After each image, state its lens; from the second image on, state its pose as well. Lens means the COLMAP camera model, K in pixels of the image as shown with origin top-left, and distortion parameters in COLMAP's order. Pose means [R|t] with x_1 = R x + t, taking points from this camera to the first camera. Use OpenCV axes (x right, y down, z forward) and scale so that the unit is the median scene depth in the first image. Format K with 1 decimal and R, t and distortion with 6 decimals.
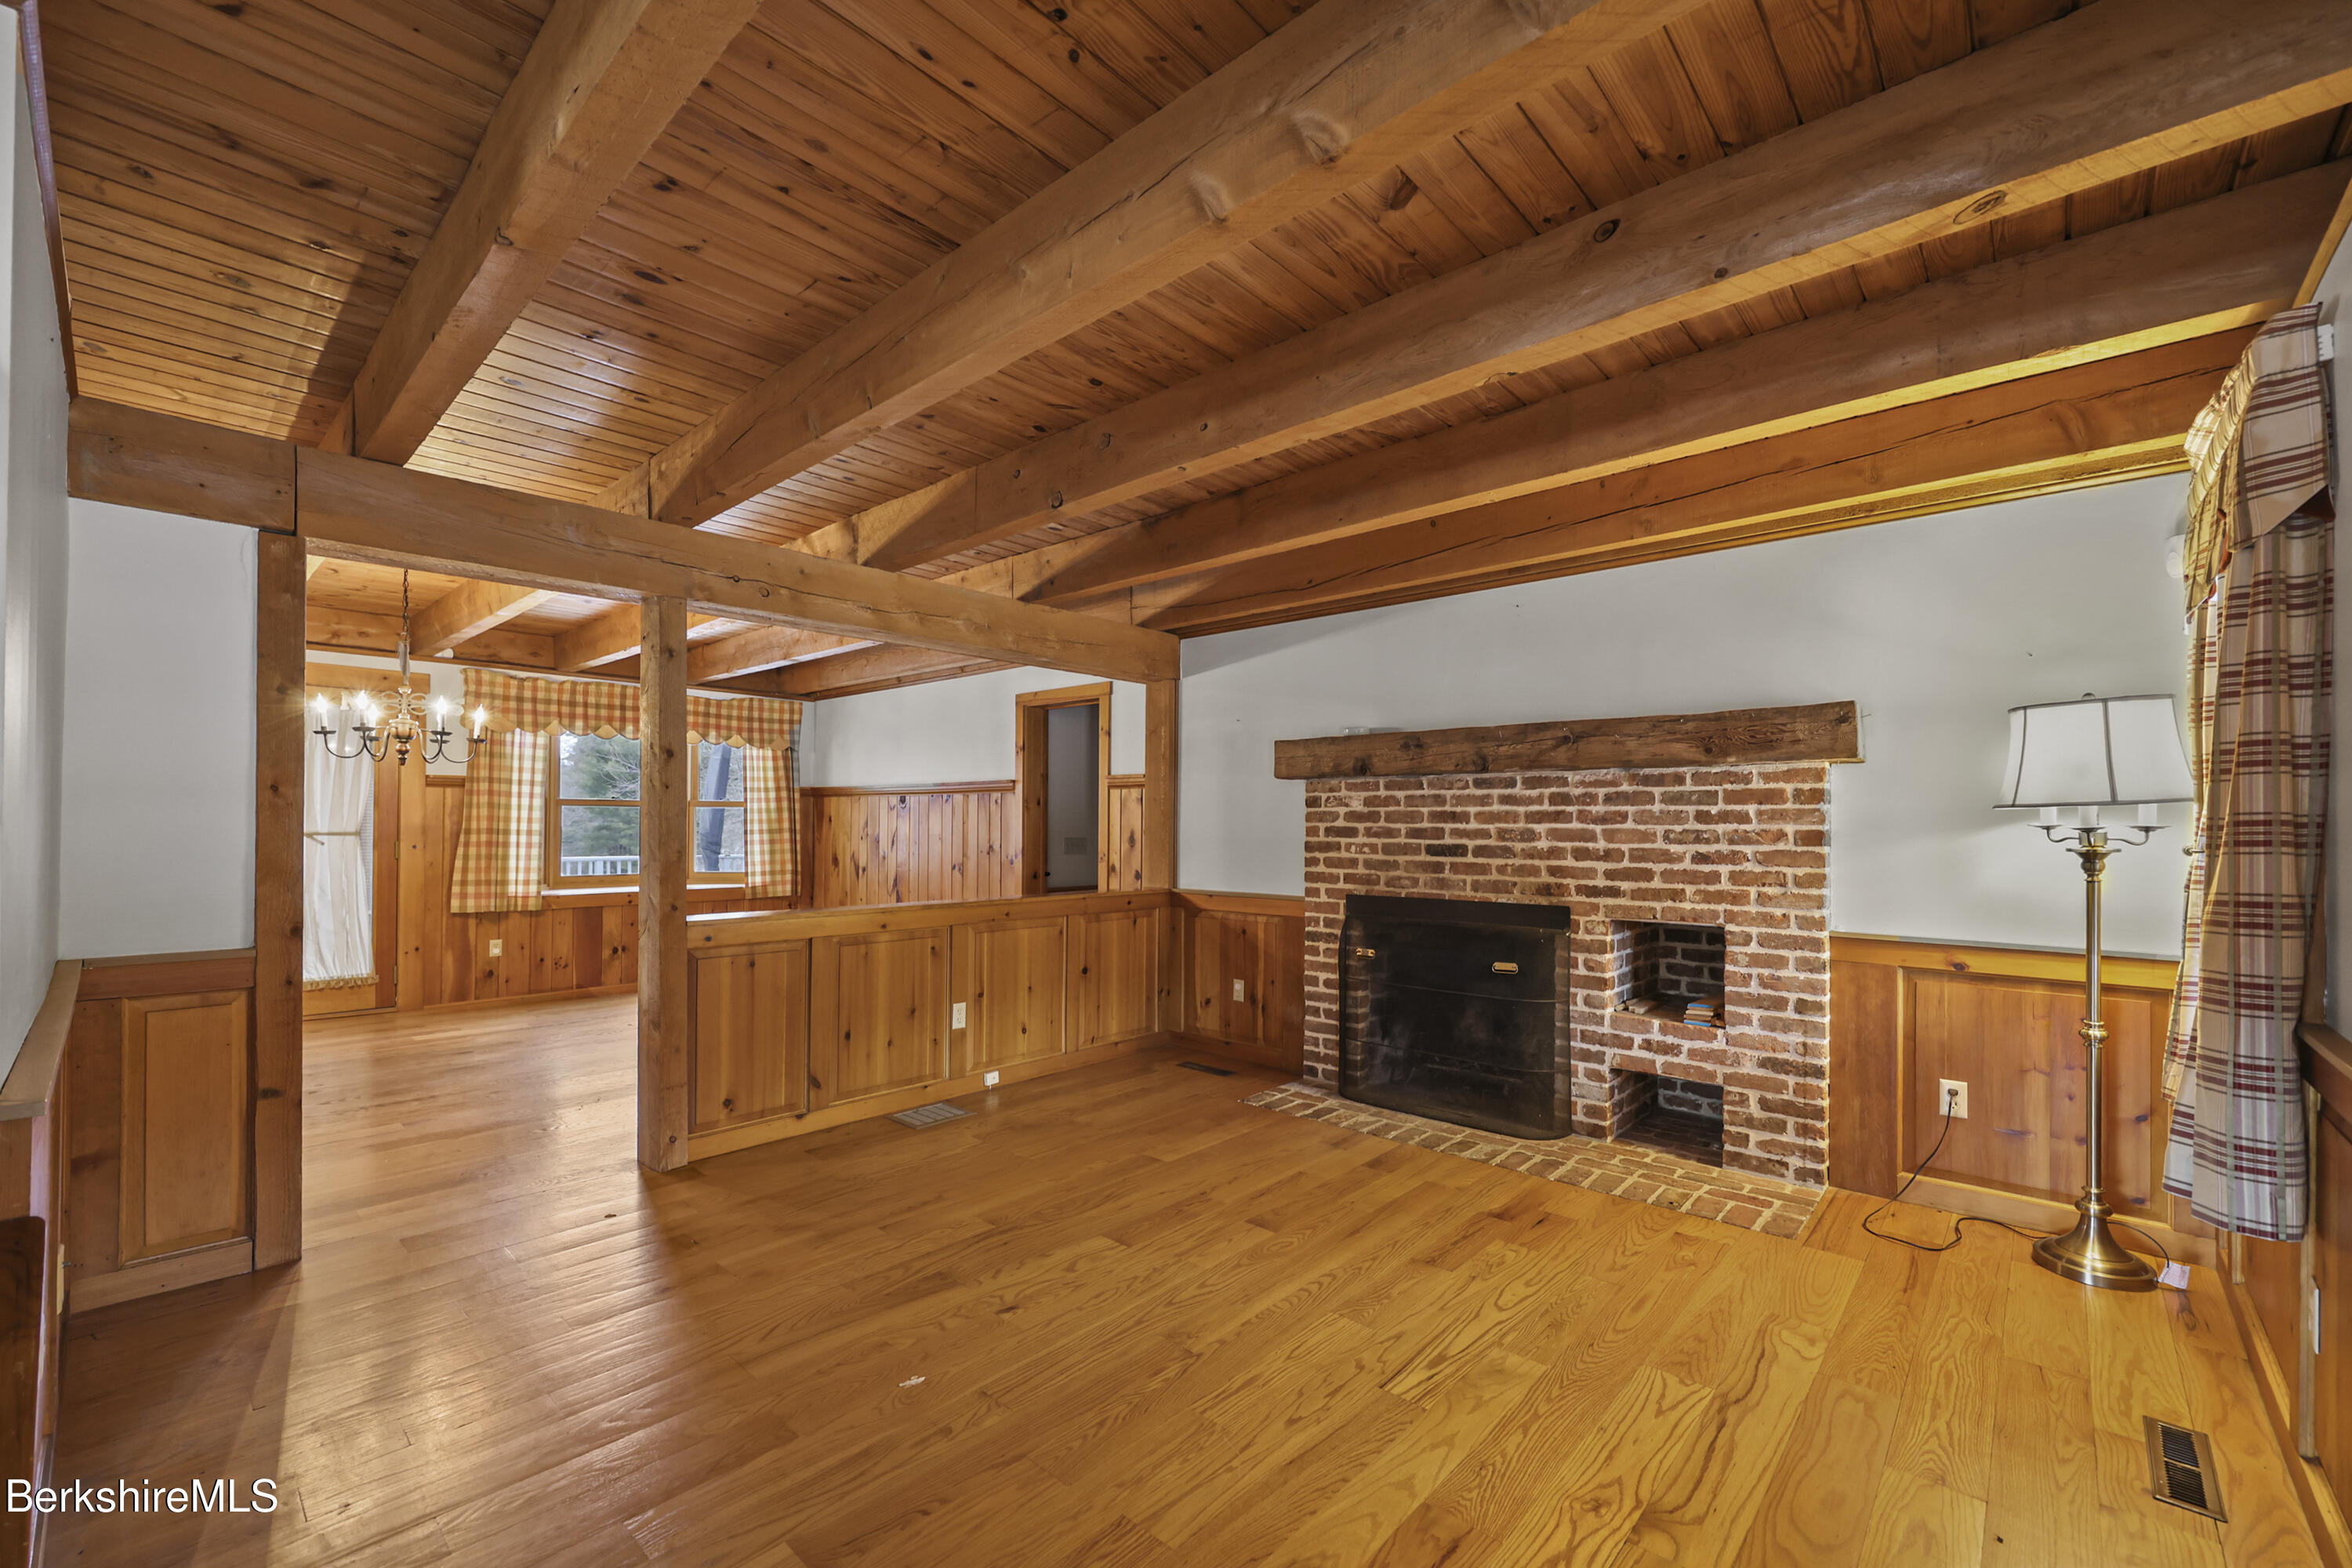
lens RADIAL K [[955.3, 0, 1200.3], [0, 955.3, 824.1], [0, 0, 1]] dist [-0.002670, -0.000239]
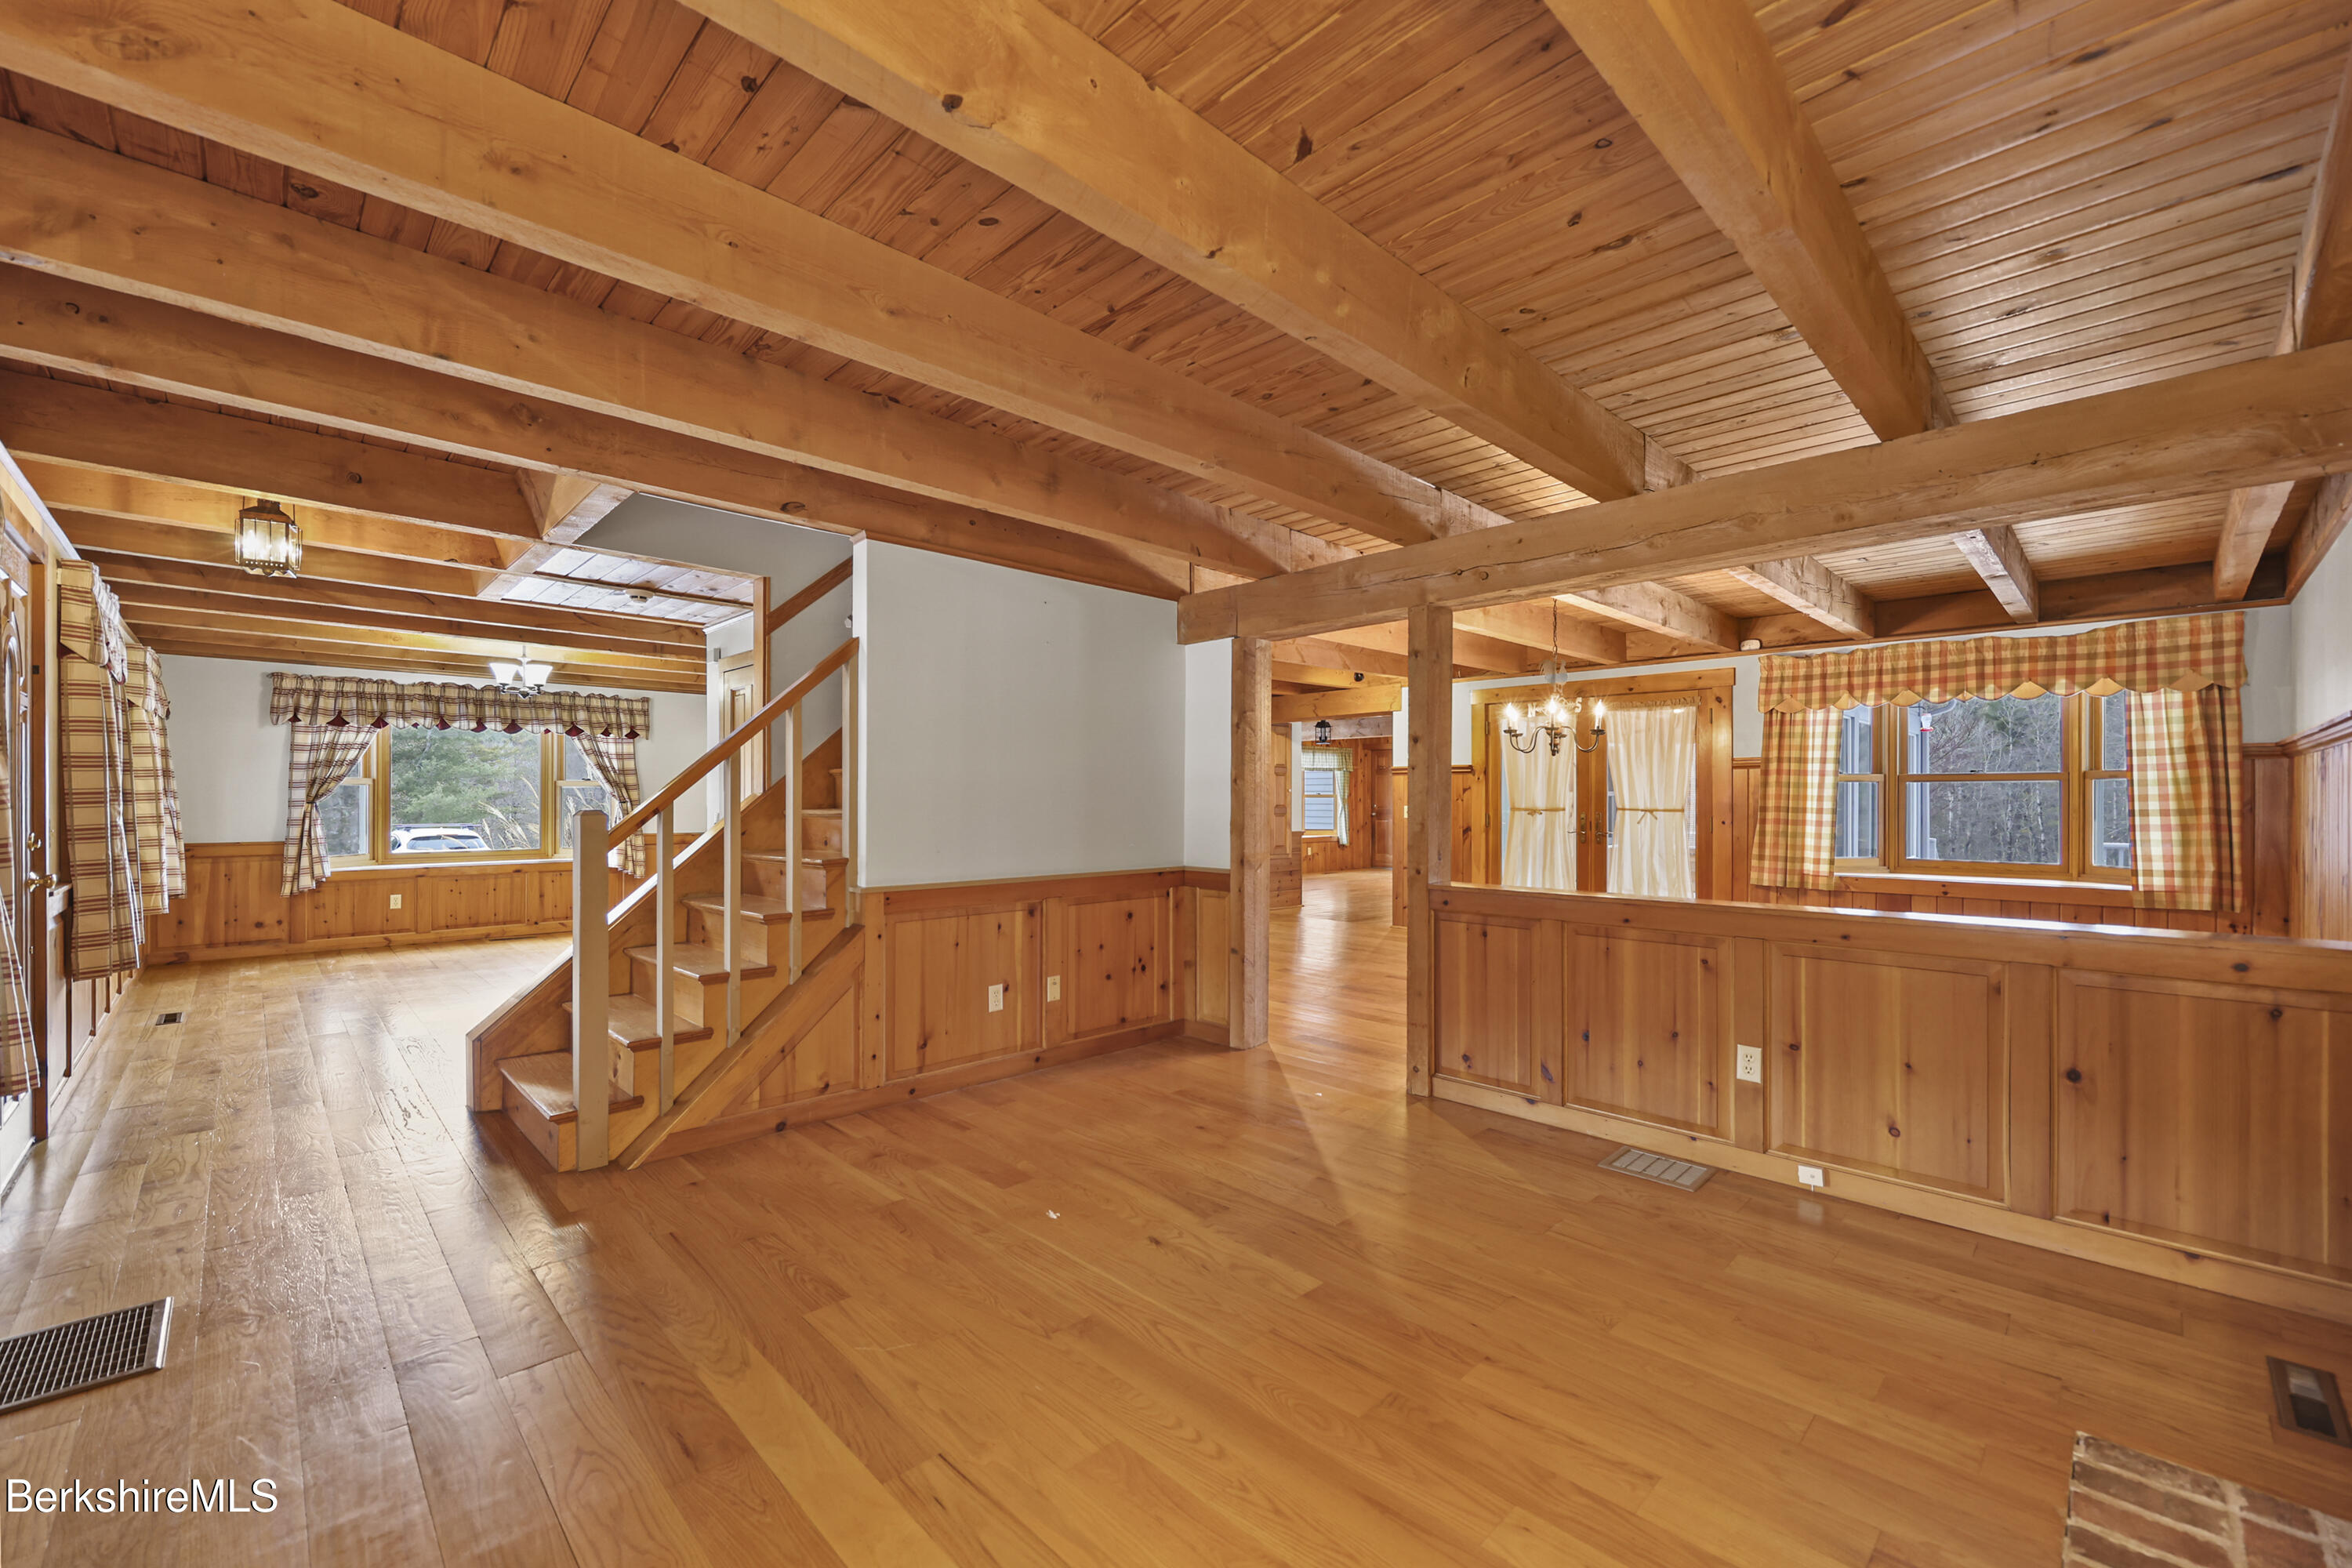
lens RADIAL K [[955.3, 0, 1172.0], [0, 955.3, 790.6], [0, 0, 1]] dist [-0.002670, -0.000239]
pose [[-0.073154, -0.015611, -0.997198, 0.542372], [-0.000448, 0.999878, -0.015620, 0.005969], [0.997321, -0.000696, -0.073152, 0.665900]]
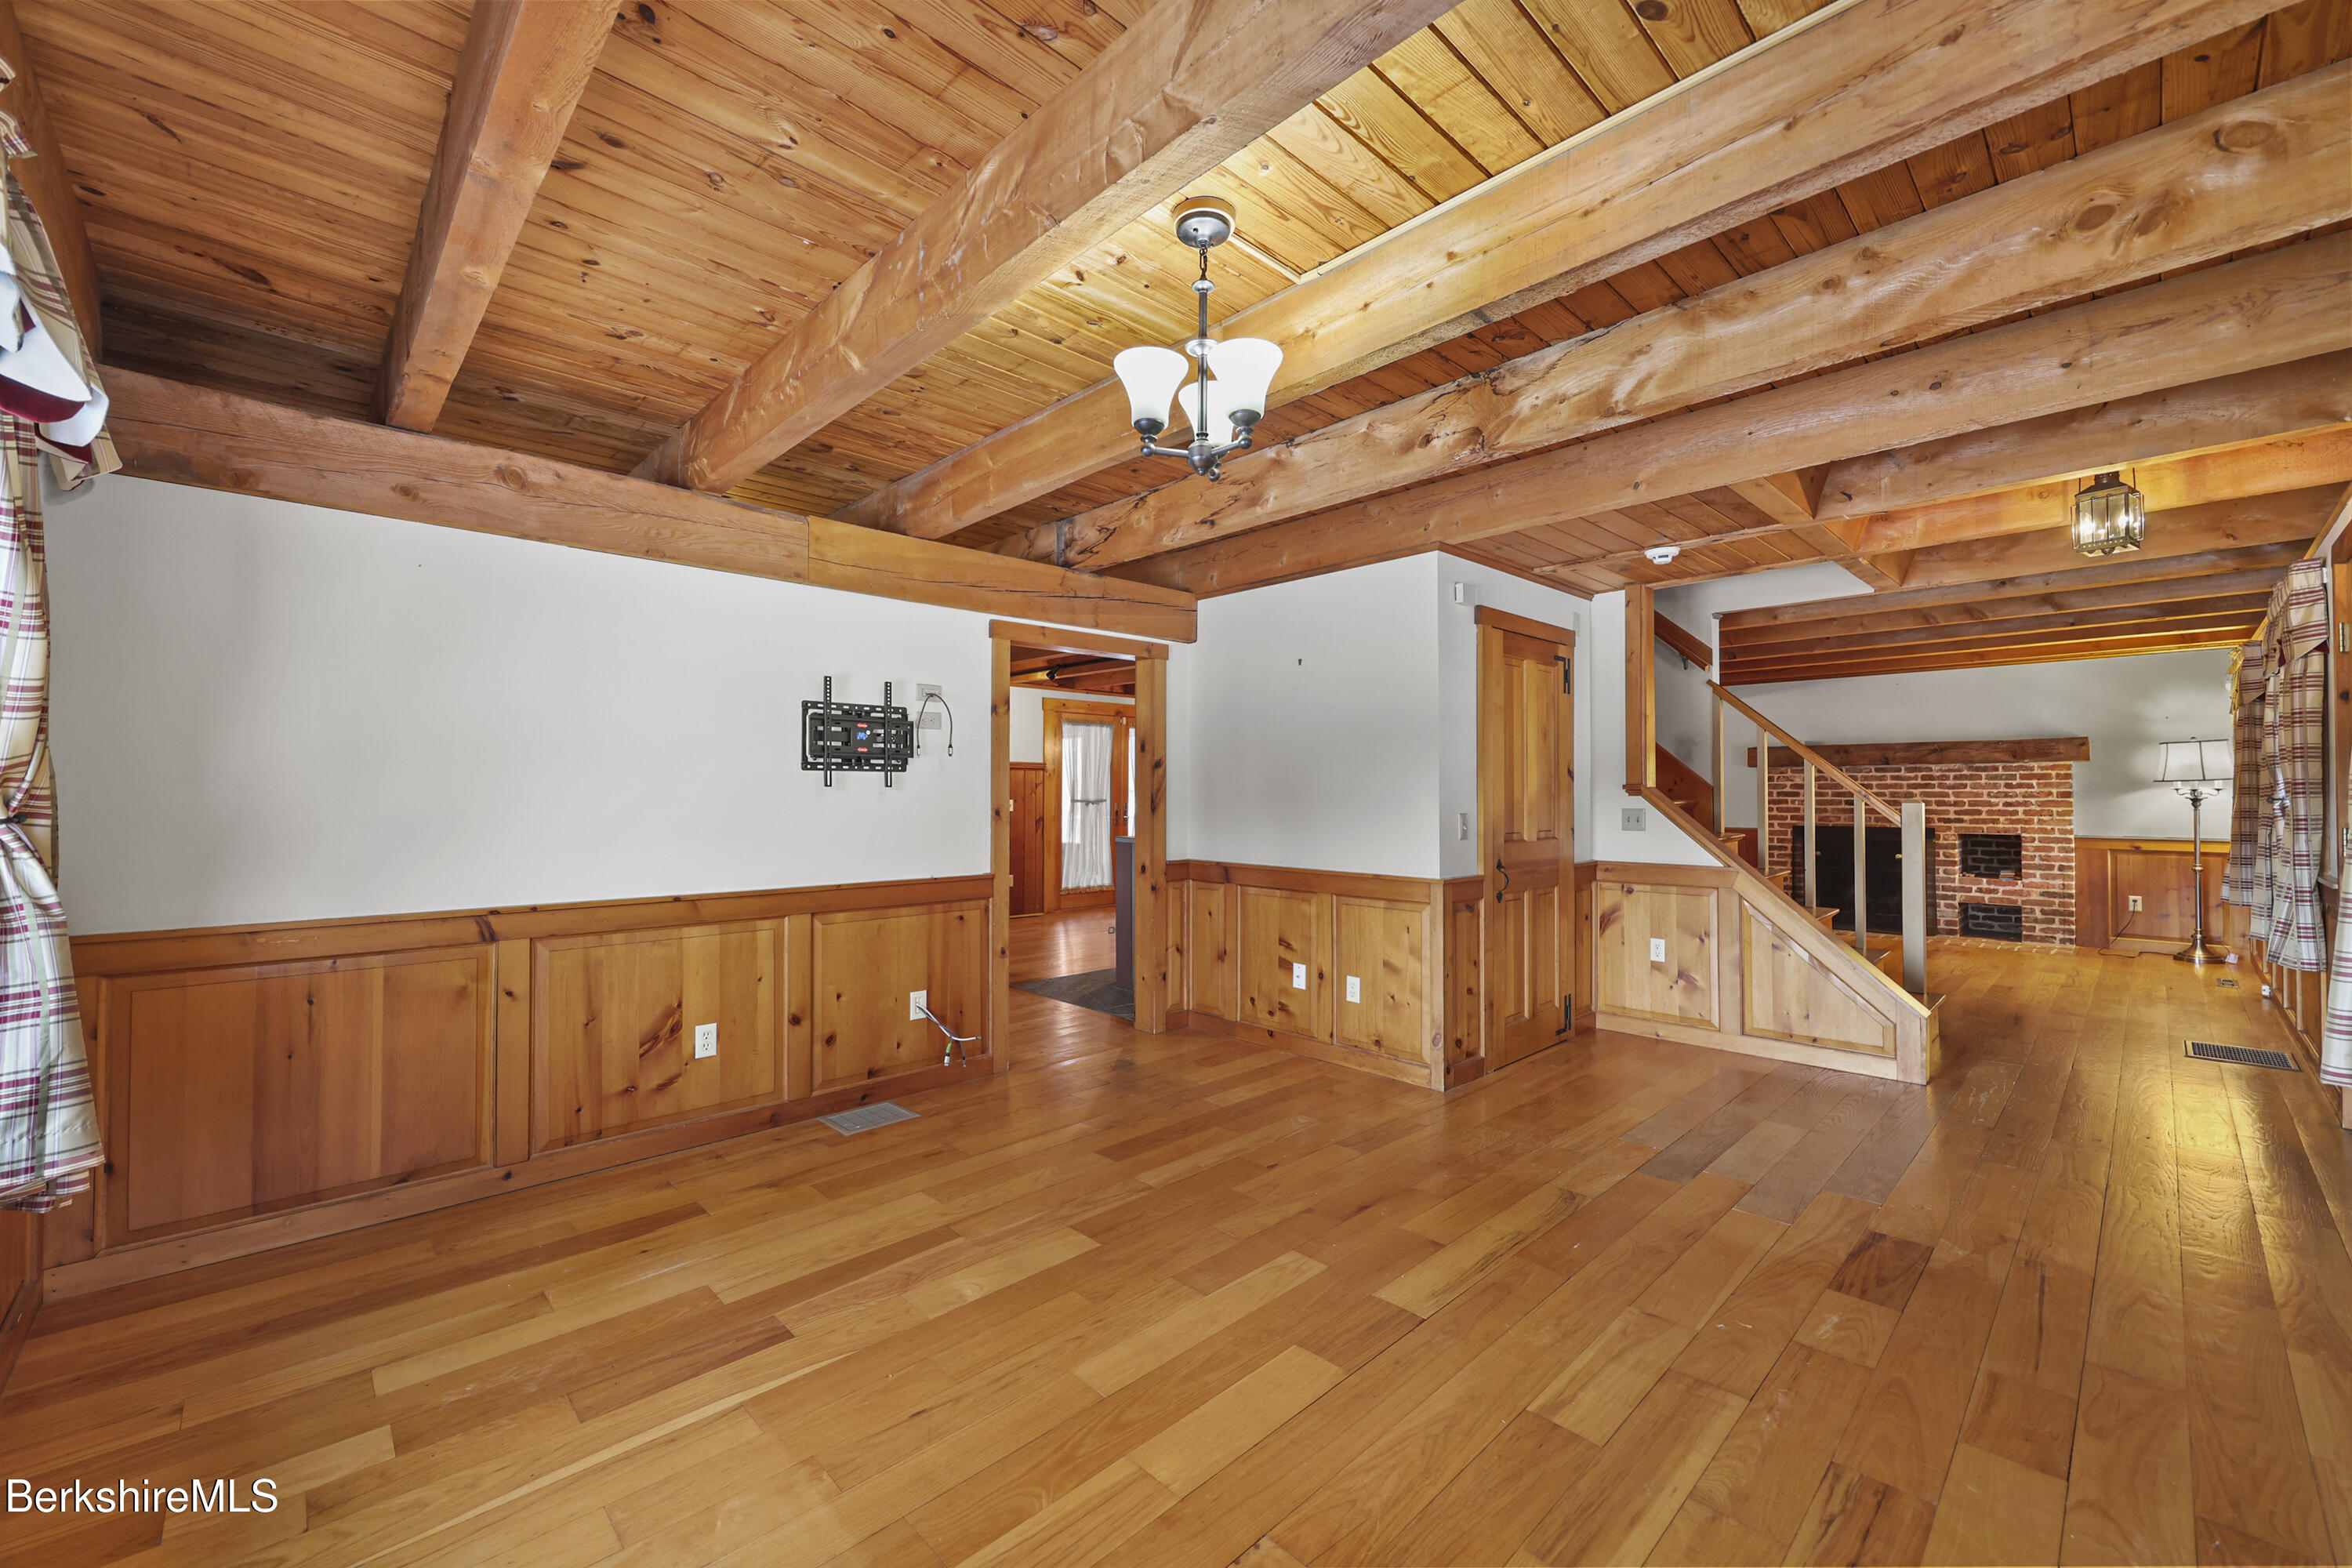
lens RADIAL K [[955.3, 0, 1171.1], [0, 955.3, 782.8], [0, 0, 1]] dist [-0.002670, -0.000239]
pose [[0.997298, -0.009592, -0.072835, -1.171972], [0.009082, 0.999932, -0.007320, -0.014660], [0.072900, 0.006639, 0.997317, -1.265313]]
